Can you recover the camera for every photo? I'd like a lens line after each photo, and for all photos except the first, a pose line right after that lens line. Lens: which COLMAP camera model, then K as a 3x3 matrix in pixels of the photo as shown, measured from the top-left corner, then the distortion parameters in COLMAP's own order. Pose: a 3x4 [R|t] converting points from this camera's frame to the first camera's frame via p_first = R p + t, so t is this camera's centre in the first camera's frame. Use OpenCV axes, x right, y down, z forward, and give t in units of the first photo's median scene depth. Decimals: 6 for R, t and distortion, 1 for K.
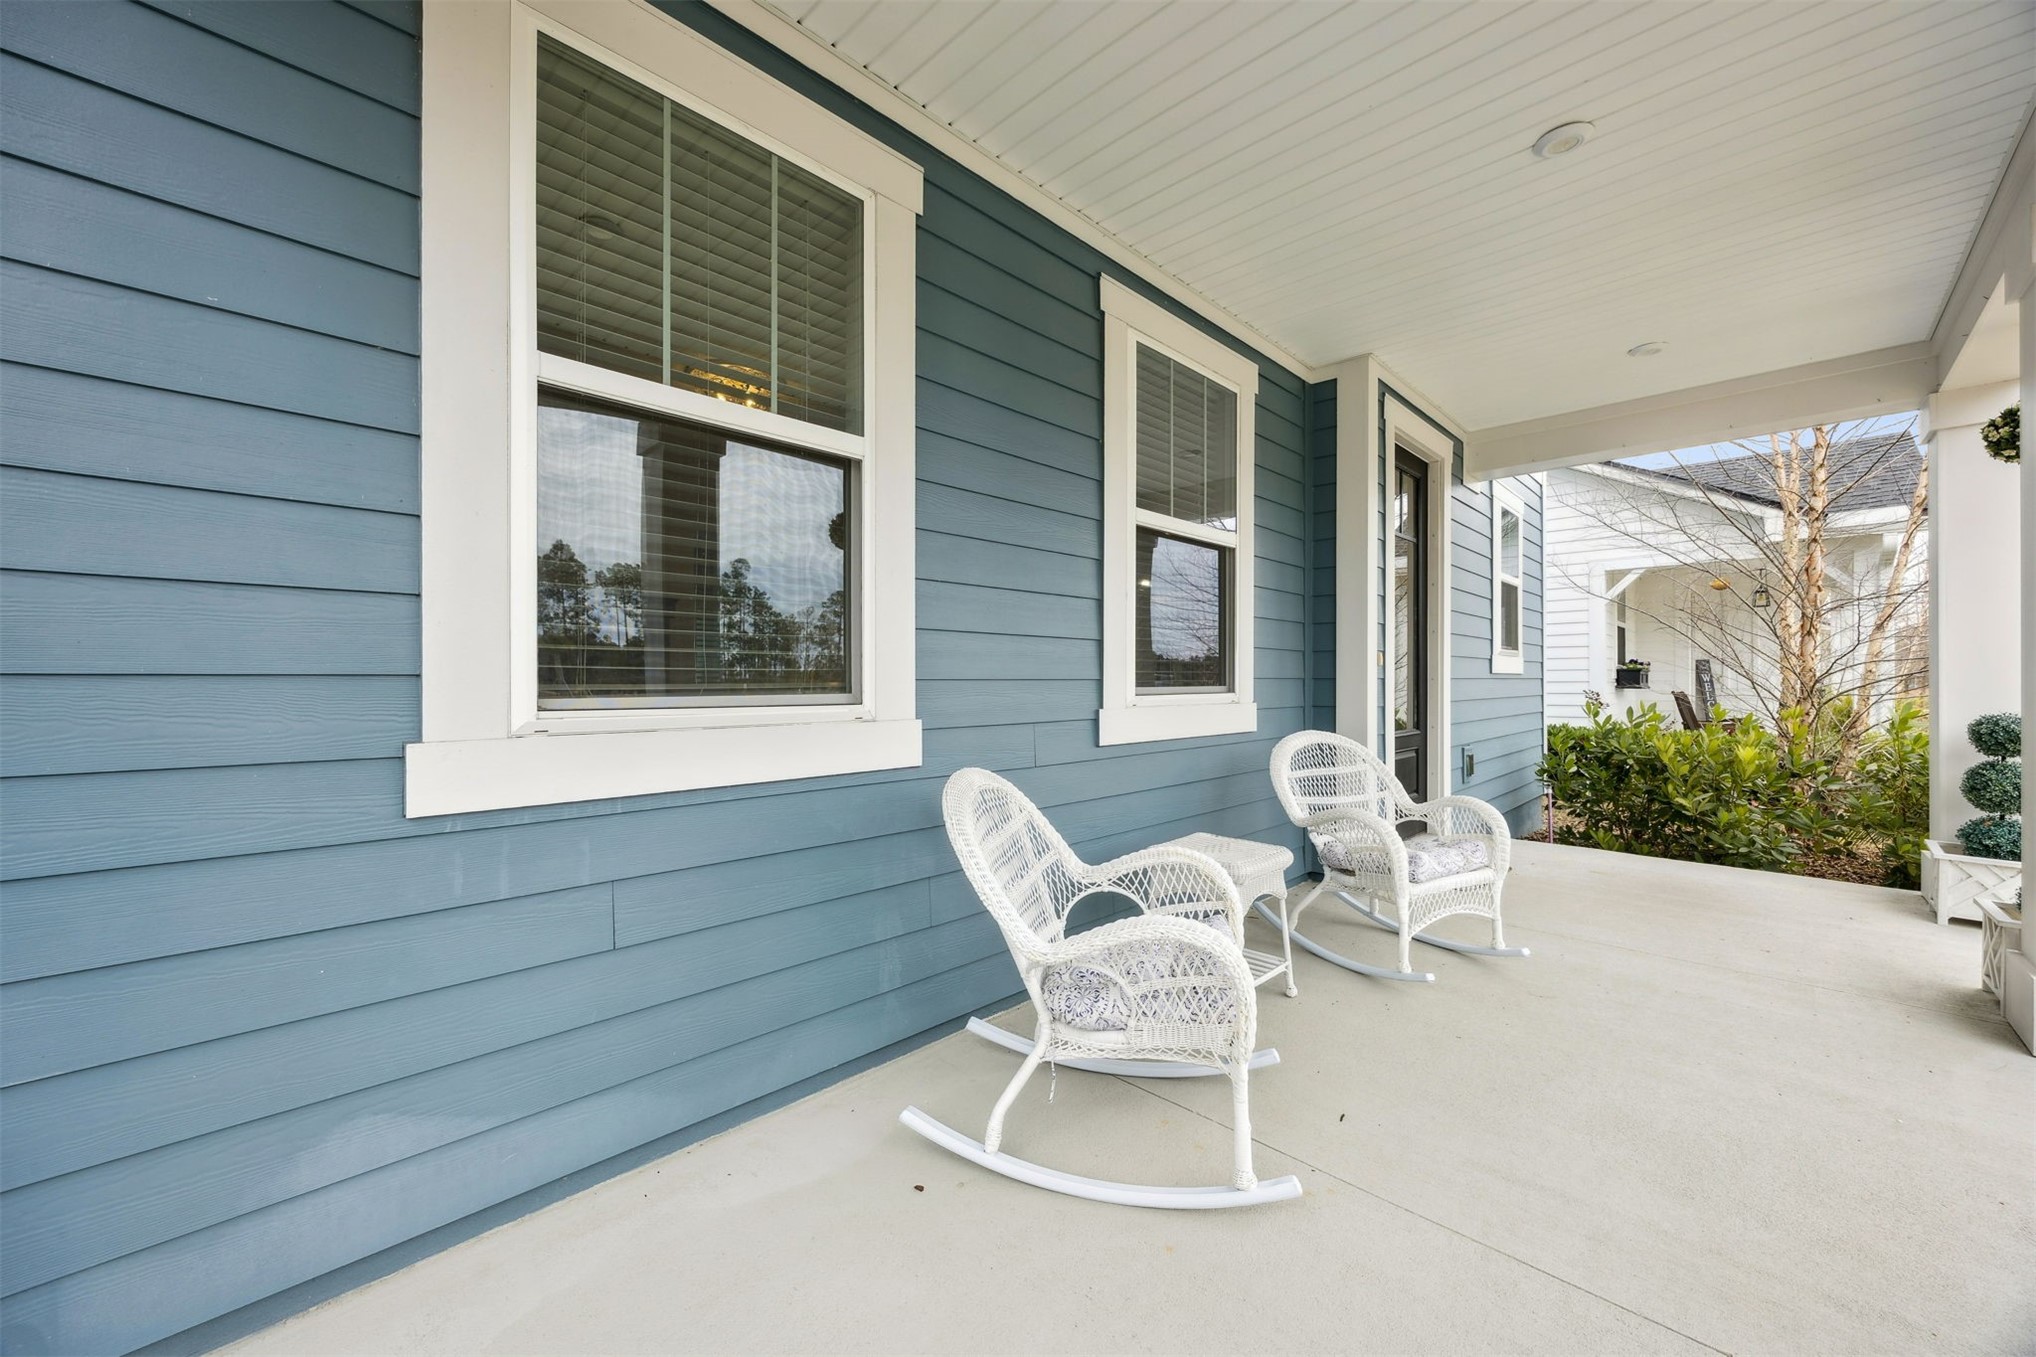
lens RADIAL K [[784.2, 0, 1019.3], [0, 784.2, 686.2], [0, 0, 1]] dist [-0.000249, -0.000321]
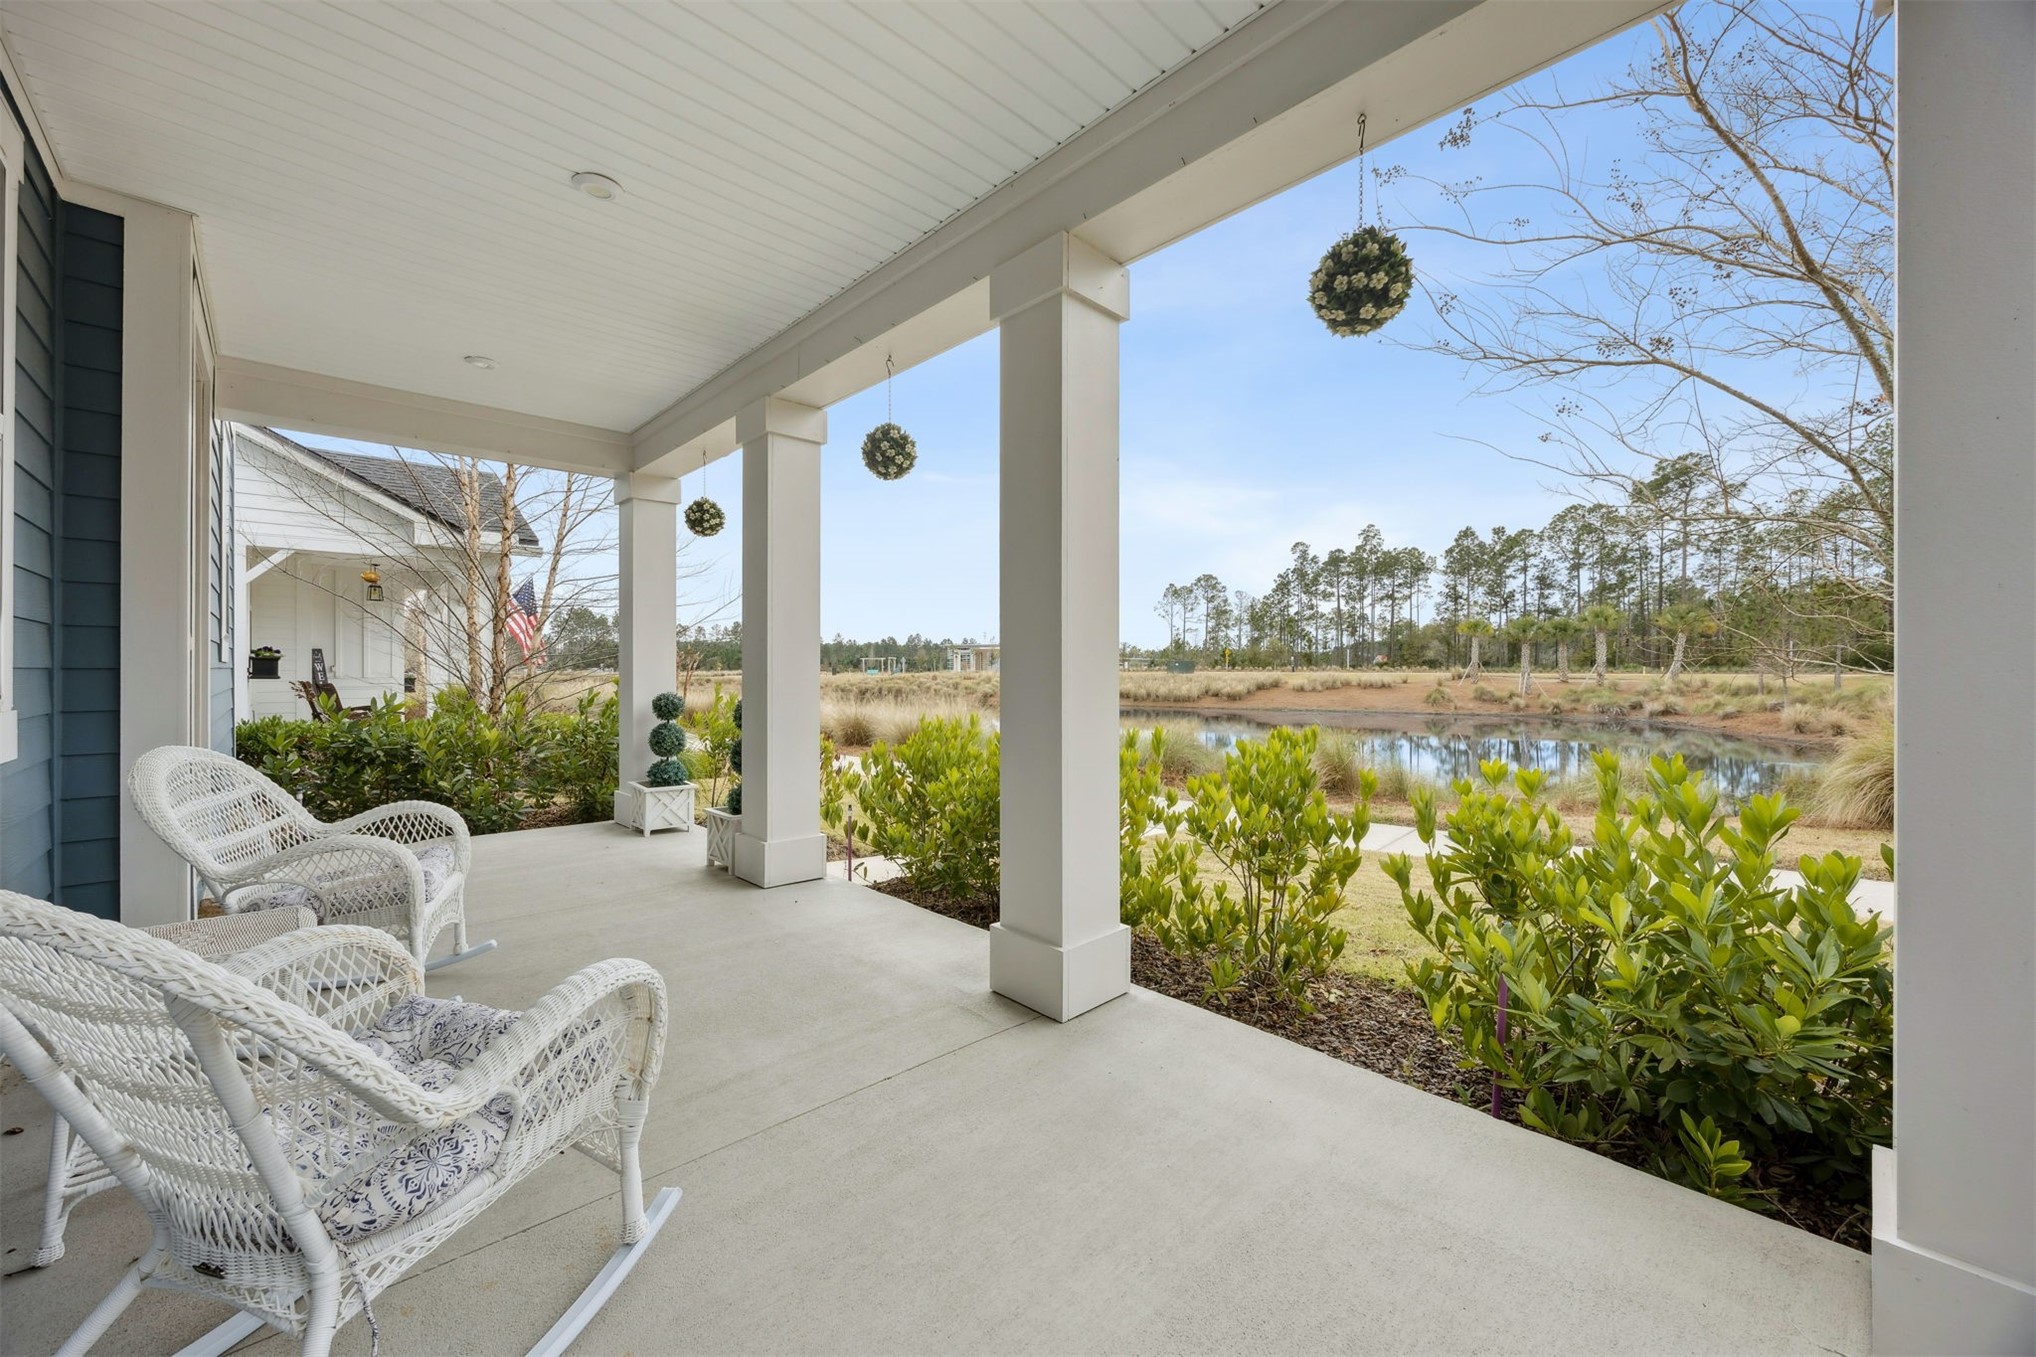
lens RADIAL K [[784.2, 0, 1031.1], [0, 784.2, 667.6], [0, 0, 1]] dist [-0.000249, -0.000321]
pose [[0.030293, 0.004083, 0.999533, -0.228457], [0.006068, 0.999972, -0.004269, -0.001939], [-0.999523, 0.006195, 0.030268, 0.198344]]
